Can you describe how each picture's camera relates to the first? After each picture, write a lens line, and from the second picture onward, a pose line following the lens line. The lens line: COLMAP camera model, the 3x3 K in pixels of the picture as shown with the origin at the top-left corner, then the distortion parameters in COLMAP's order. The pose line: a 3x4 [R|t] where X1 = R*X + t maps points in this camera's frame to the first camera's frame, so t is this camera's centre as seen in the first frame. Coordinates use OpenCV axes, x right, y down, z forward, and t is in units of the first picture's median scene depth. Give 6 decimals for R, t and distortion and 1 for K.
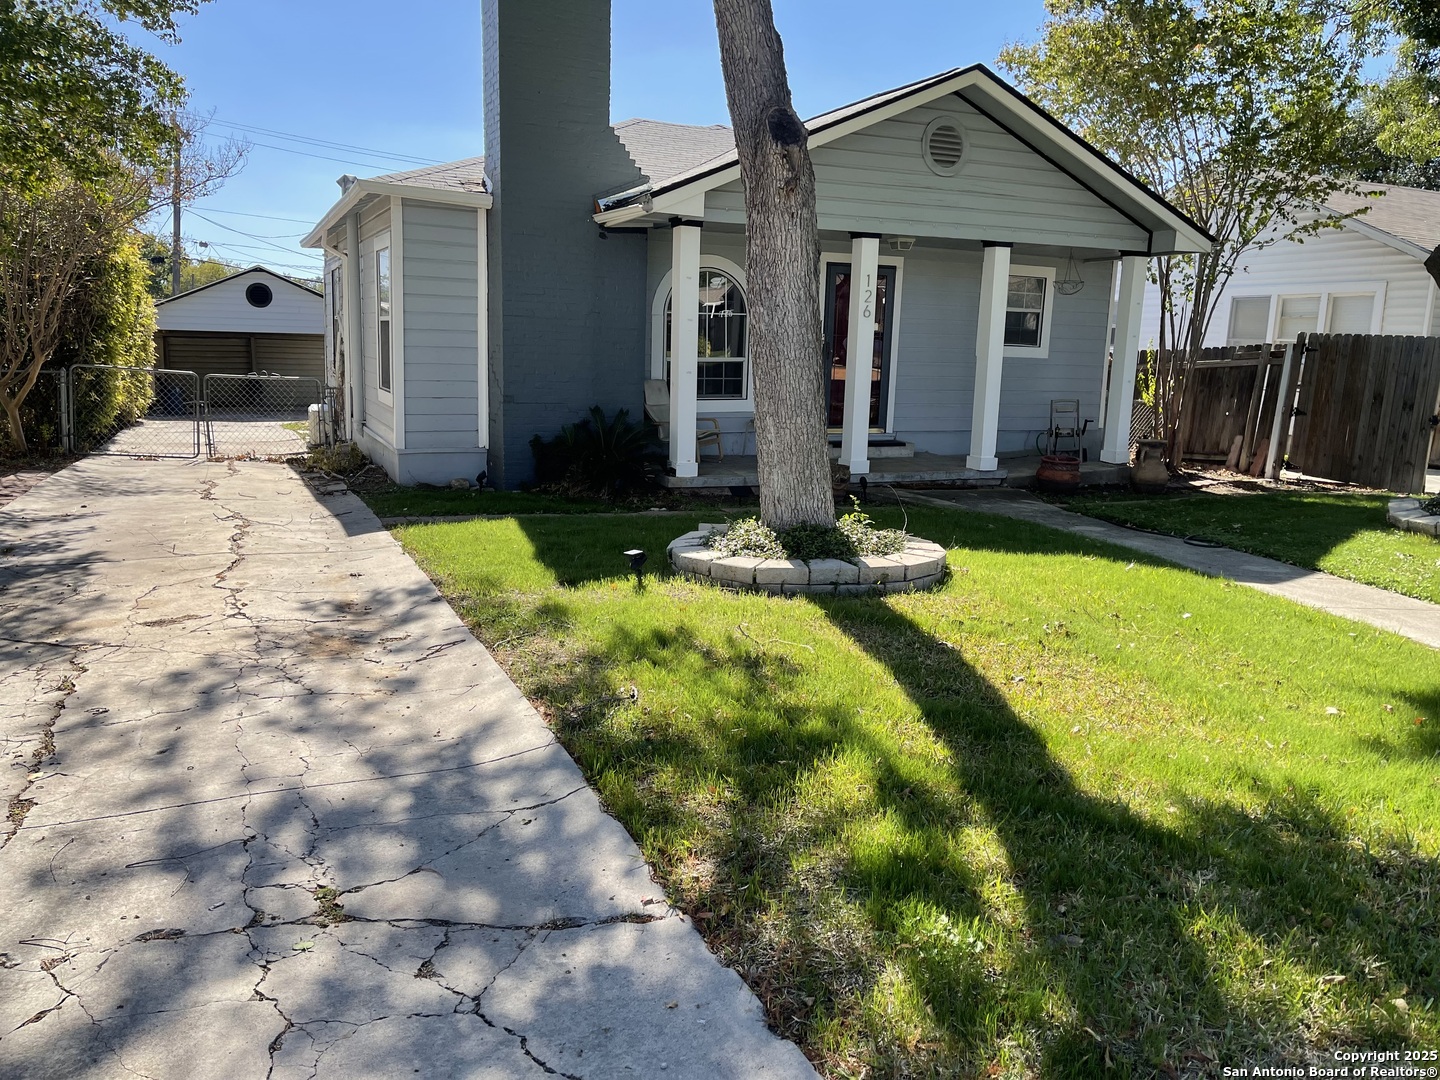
lens RADIAL K [[1045.2, 0, 727.9], [0, 1045.2, 529.2], [0, 0, 1]] dist [0.067441, -0.004146]
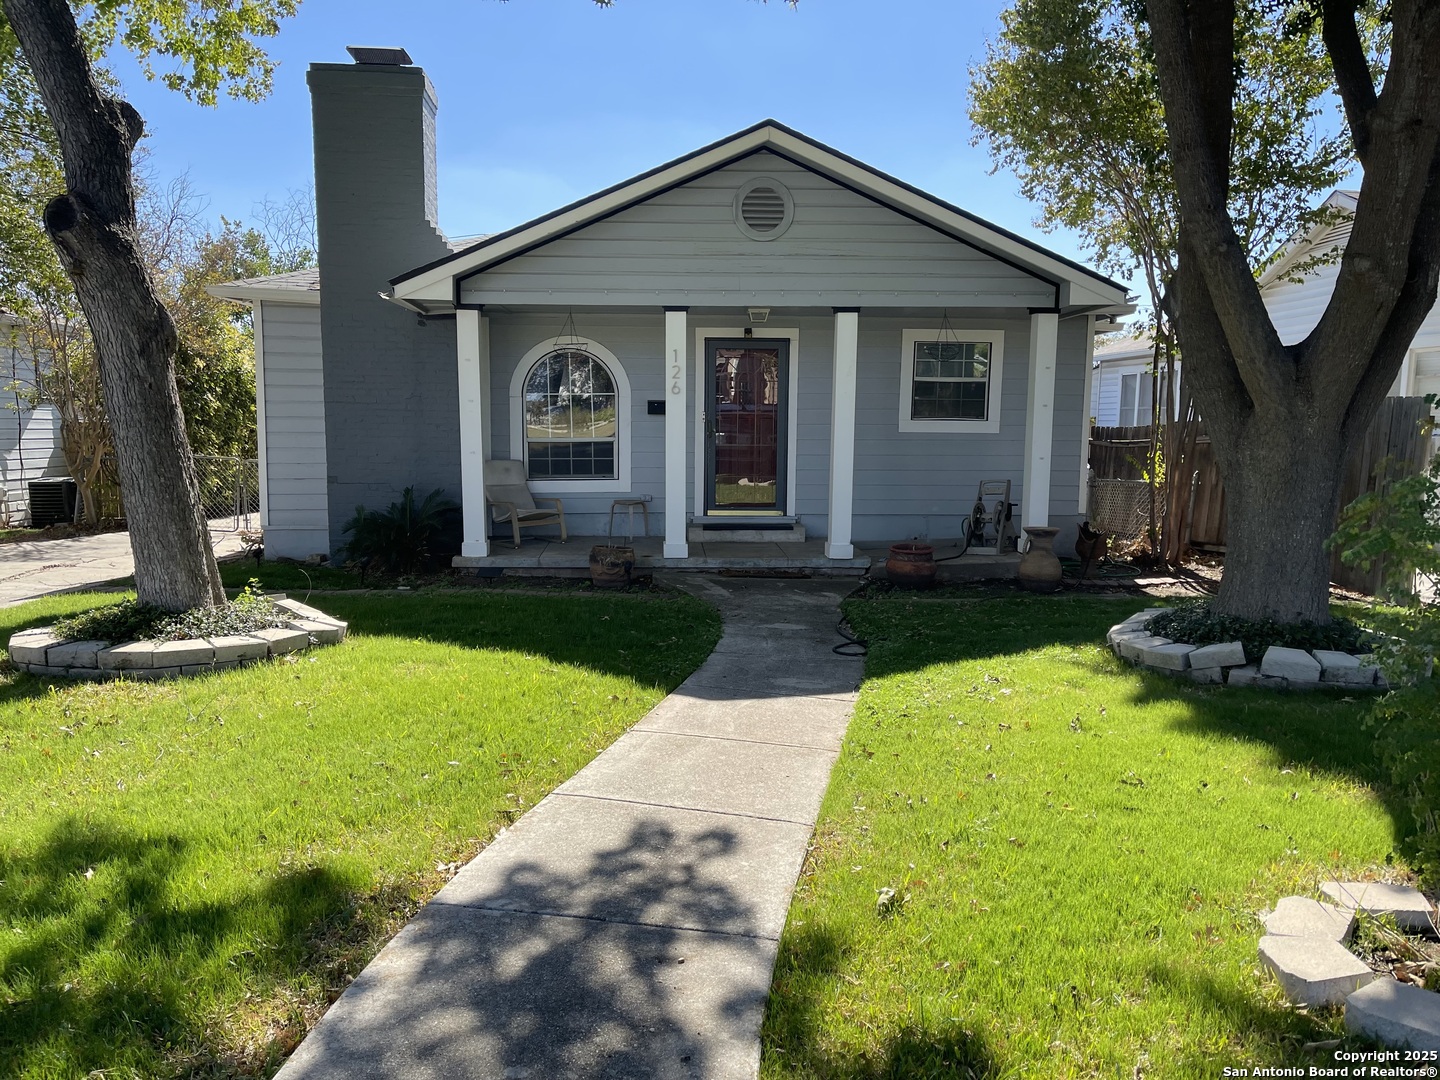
lens RADIAL K [[1045.2, 0, 723.4], [0, 1045.2, 551.7], [0, 0, 1]] dist [0.067441, -0.004146]
pose [[0.933487, 0.021704, -0.357955, 0.504188], [-0.041850, 0.997940, -0.048630, -0.015264], [0.356162, 0.060375, 0.932472, 0.141221]]
